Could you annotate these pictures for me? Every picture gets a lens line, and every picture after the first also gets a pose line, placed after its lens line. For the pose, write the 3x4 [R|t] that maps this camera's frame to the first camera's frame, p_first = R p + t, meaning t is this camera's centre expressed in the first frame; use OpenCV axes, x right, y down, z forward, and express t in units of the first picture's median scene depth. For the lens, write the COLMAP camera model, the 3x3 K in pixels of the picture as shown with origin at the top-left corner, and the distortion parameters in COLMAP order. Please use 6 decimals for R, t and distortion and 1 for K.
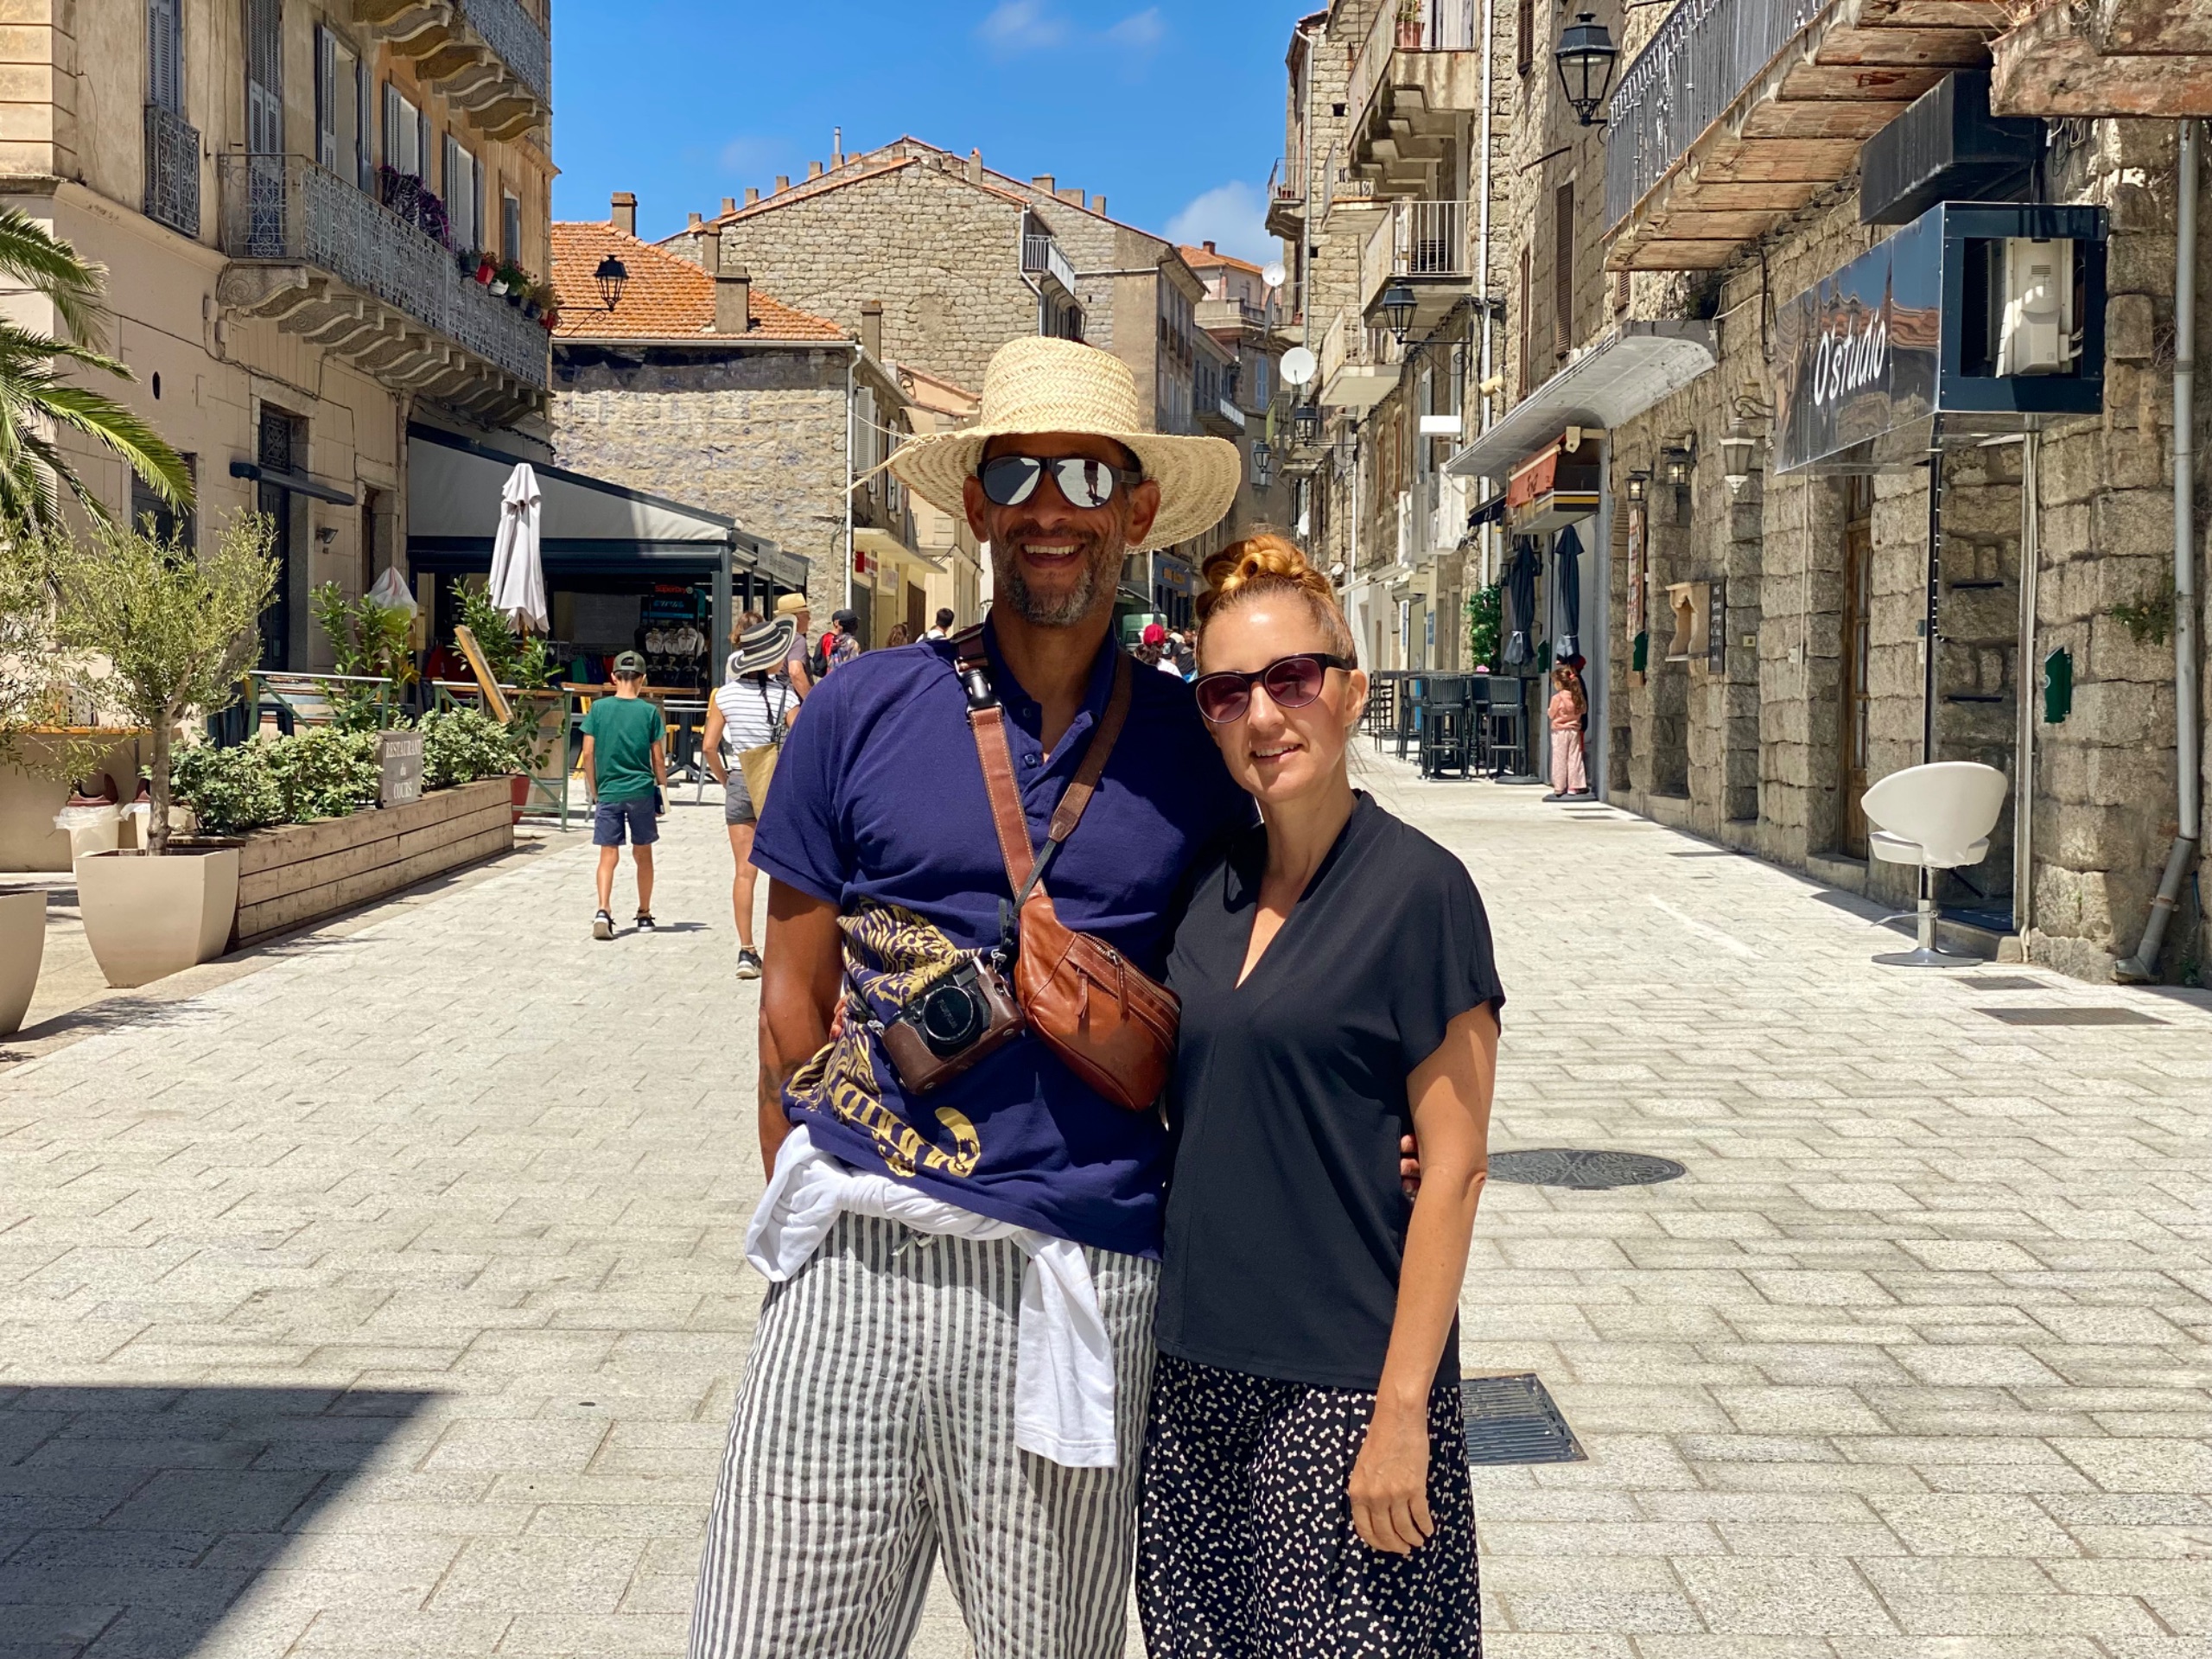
lens RADIAL K [[3349.9, 0, 1106.0], [0, 3349.9, 829.5], [0, 0, 1]] dist [-0.007518, -0.029303]
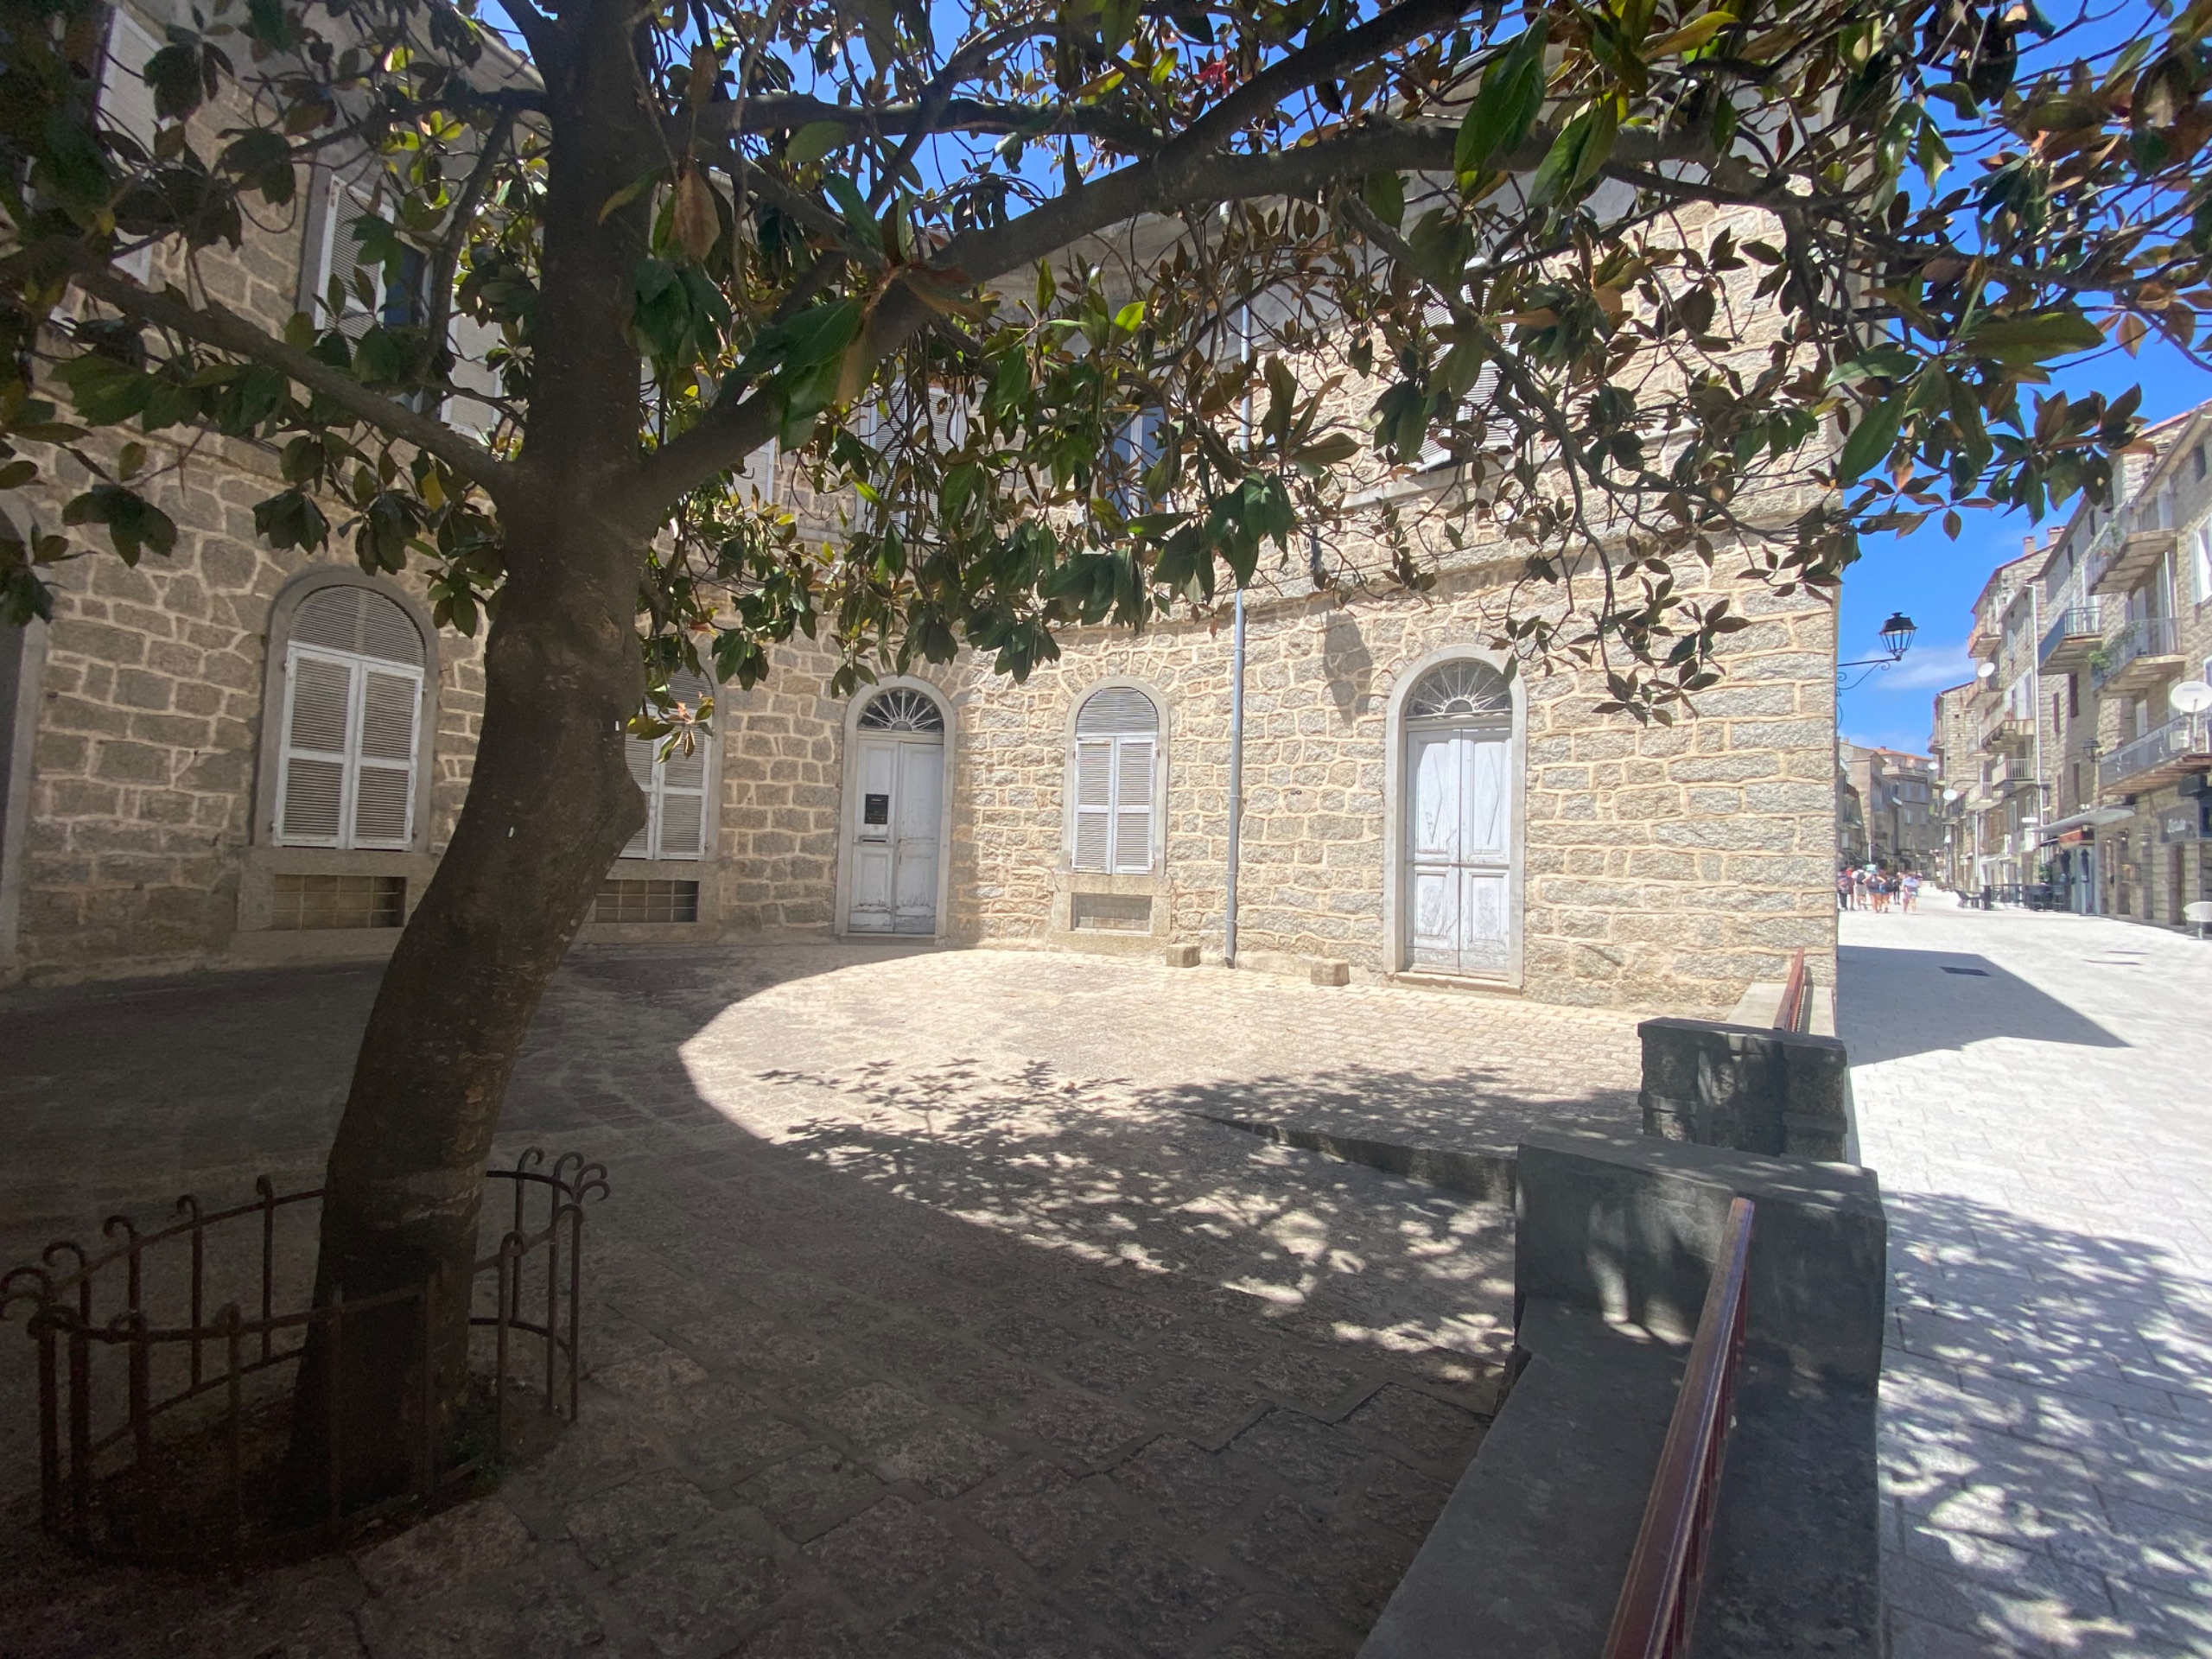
lens RADIAL K [[877.3, 0, 1106.0], [0, 877.3, 829.5], [0, 0, 1]] dist [0.000264, -0.014036]
pose [[0.773272, -0.018498, -0.633804, -0.109866], [-0.045511, 0.995377, -0.084577, 0.025454], [0.632439, 0.094246, 0.768856, -0.505019]]
